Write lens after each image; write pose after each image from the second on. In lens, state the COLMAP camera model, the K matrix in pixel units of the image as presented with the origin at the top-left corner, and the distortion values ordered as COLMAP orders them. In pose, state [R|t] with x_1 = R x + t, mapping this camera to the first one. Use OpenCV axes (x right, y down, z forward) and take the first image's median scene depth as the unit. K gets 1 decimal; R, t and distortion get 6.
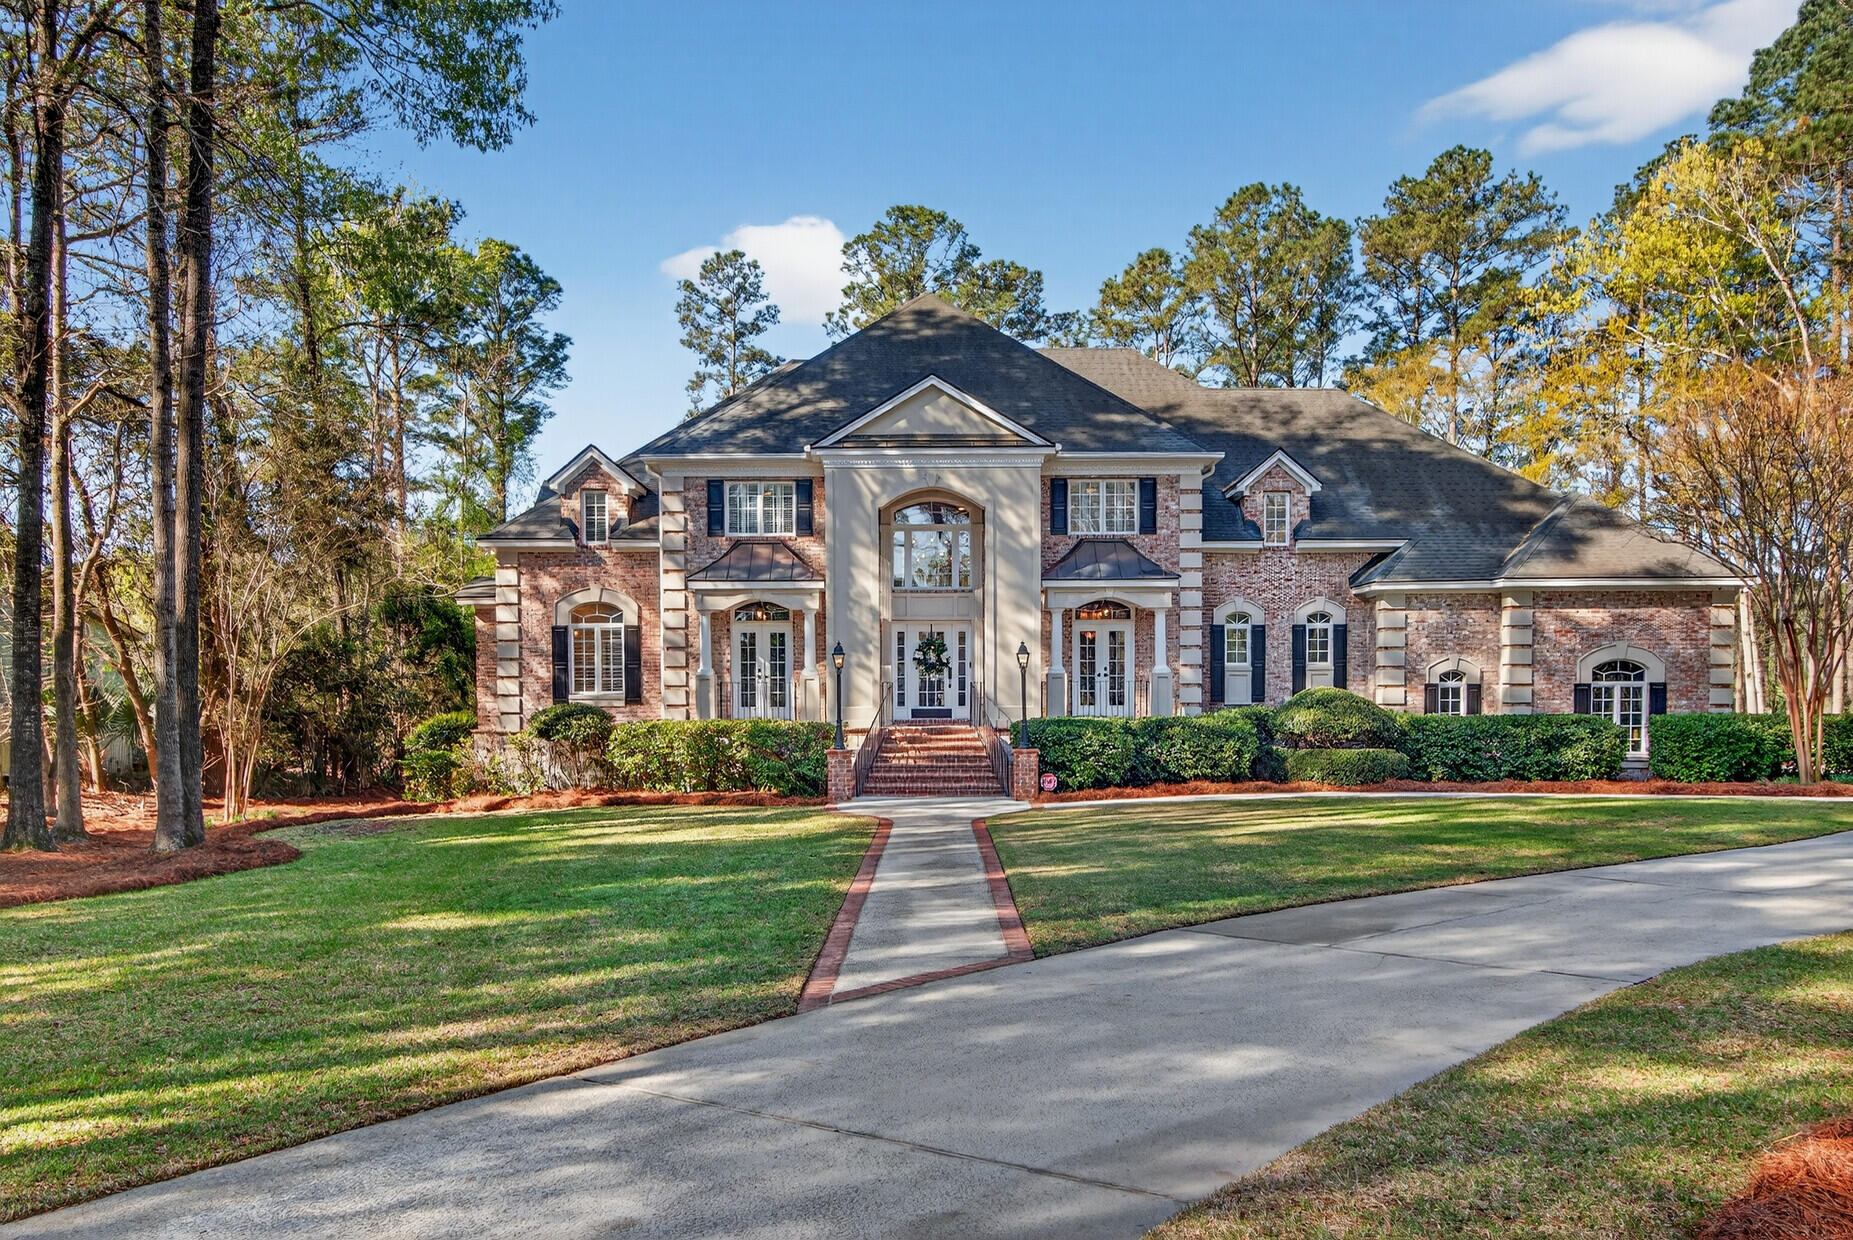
lens RADIAL K [[1486.9, 0, 908.5], [0, 1486.9, 749.2], [0, 0, 1]] dist [-0.010432, 0.006395]
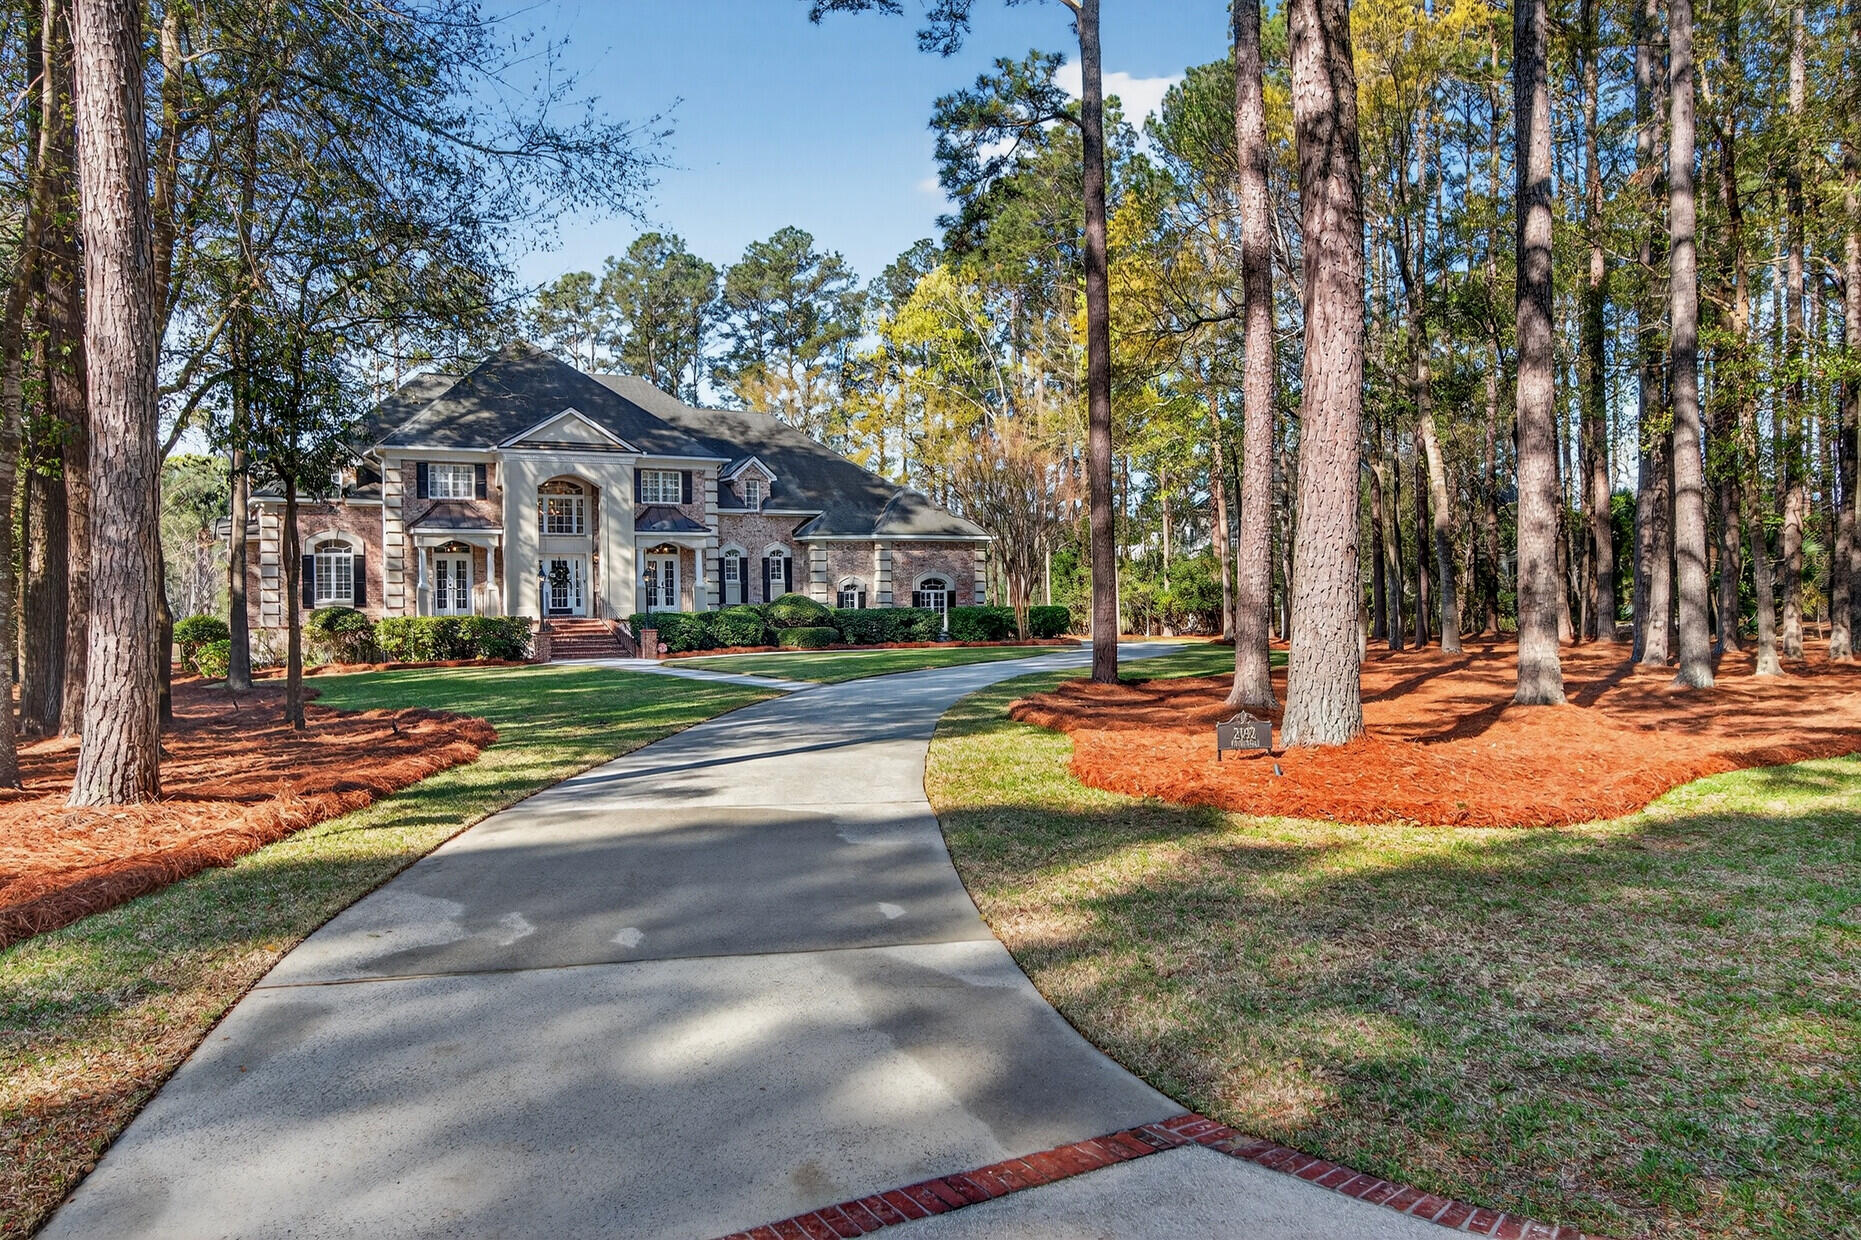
lens RADIAL K [[1455.0, 0, 931.4], [0, 1455.0, 588.3], [0, 0, 1]] dist [-0.011659, -0.001802]
pose [[0.869385, -0.002332, 0.494129, -0.409306], [0.025831, 0.998836, -0.040734, 0.025450], [-0.493459, 0.048177, 0.868434, -0.561975]]
